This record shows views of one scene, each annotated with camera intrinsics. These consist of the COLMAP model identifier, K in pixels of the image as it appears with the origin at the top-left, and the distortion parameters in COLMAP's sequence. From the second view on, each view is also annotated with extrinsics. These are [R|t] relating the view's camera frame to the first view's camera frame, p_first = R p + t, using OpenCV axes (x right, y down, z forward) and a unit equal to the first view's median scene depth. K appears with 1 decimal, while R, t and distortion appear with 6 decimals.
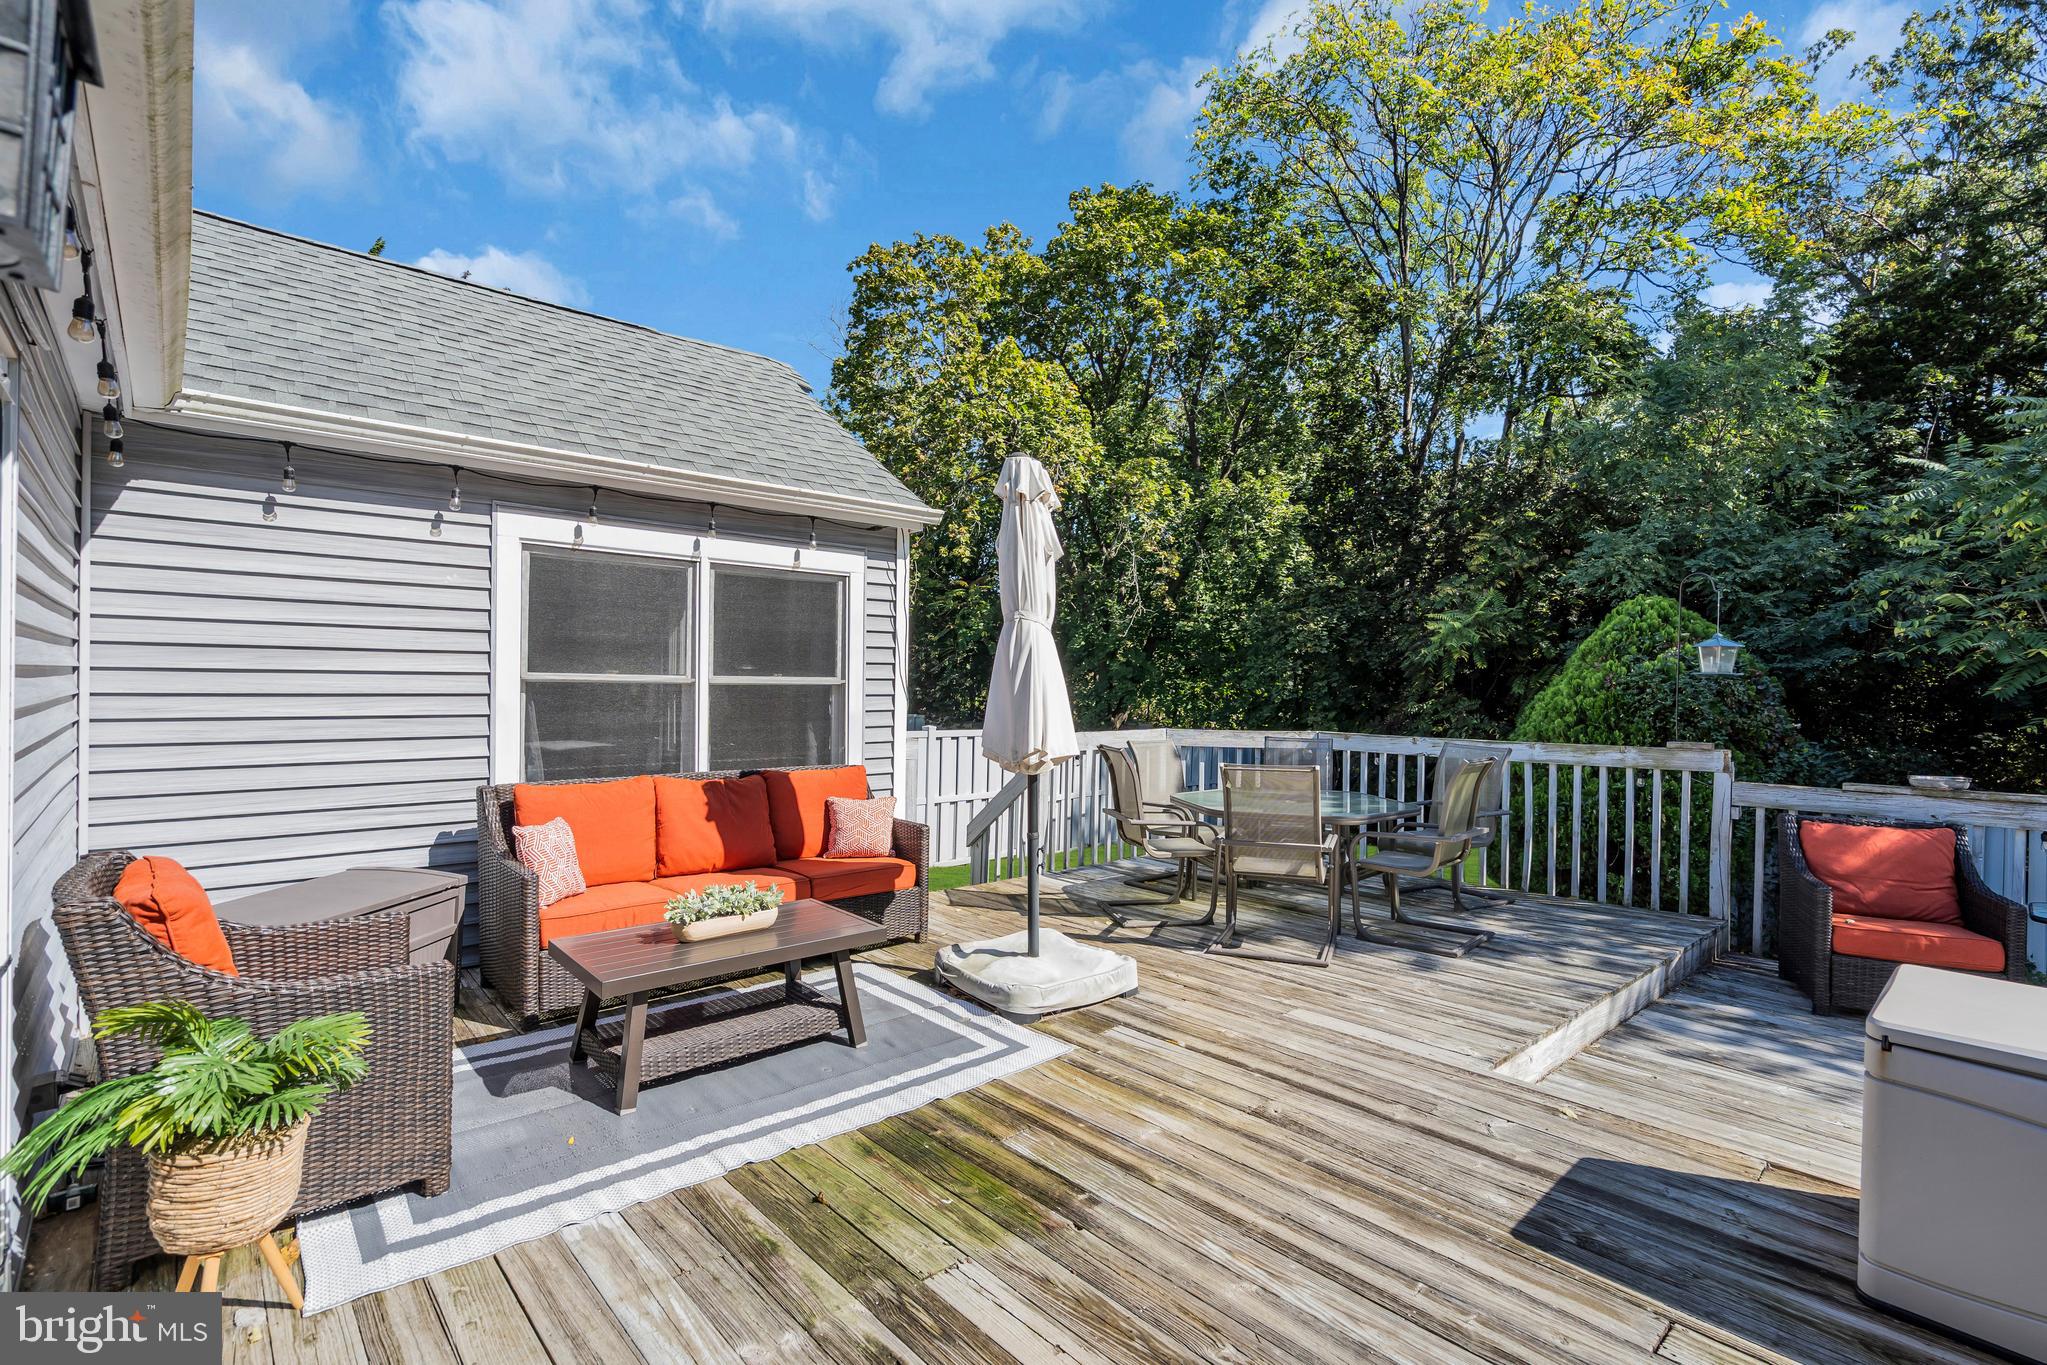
lens RADIAL K [[1007.0, 0, 1050.9], [0, 1007.0, 678.8], [0, 0, 1]] dist [-0.001671, 0.019434]
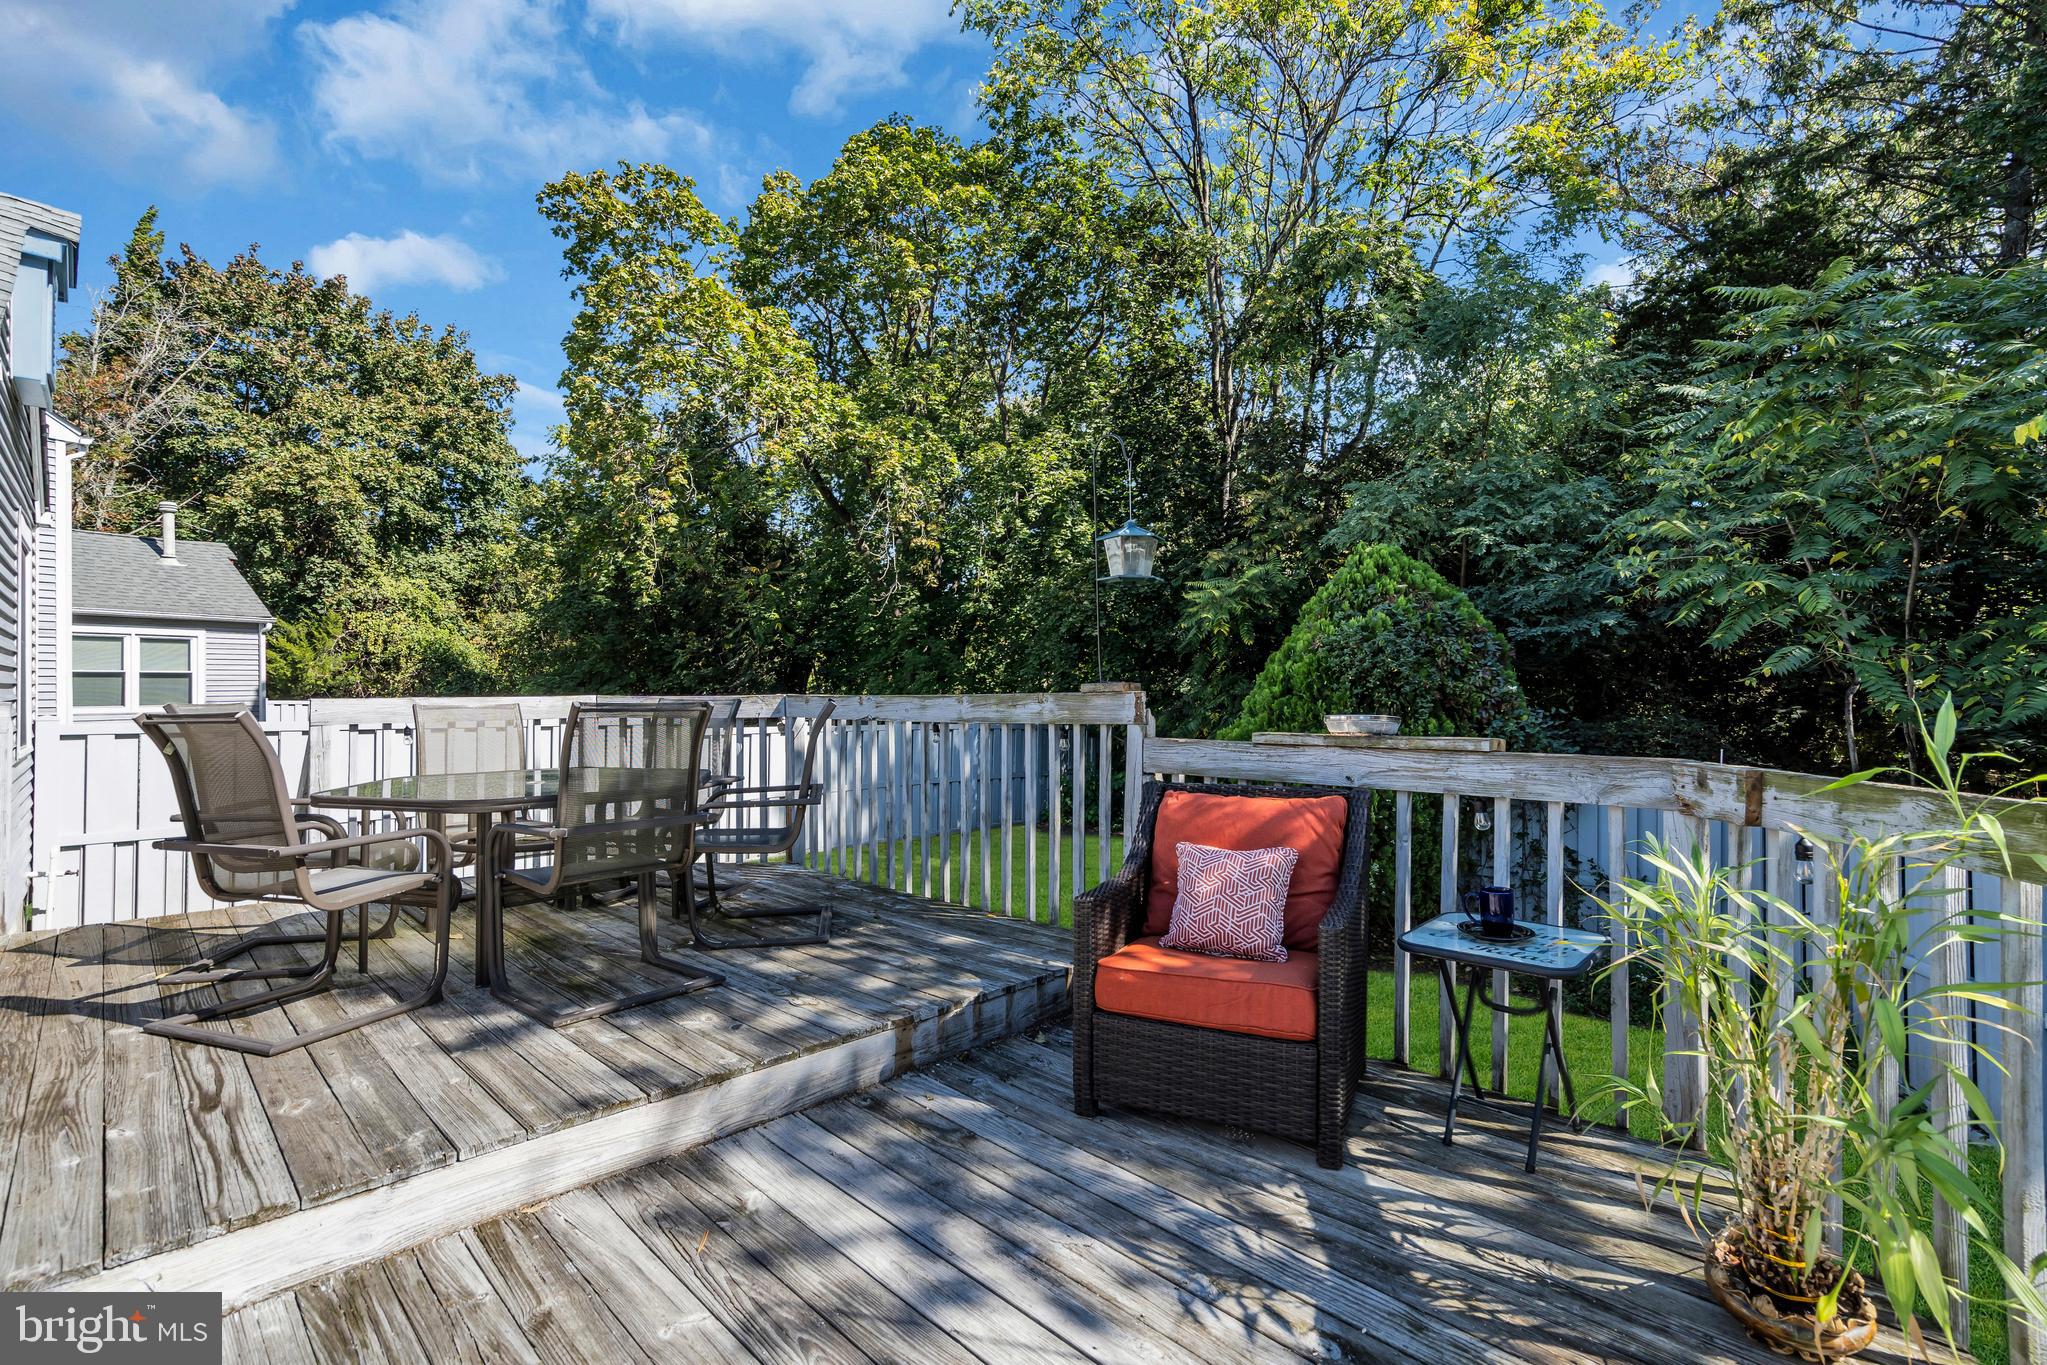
lens RADIAL K [[1005.1, 0, 1025.3], [0, 1005.1, 683.1], [0, 0, 1]] dist [-0.000581, 0.001286]
pose [[0.999572, -0.020354, 0.021002, 0.237466], [0.020408, 0.999789, -0.002326, 0.026486], [-0.020950, 0.002753, 0.999777, 0.134176]]
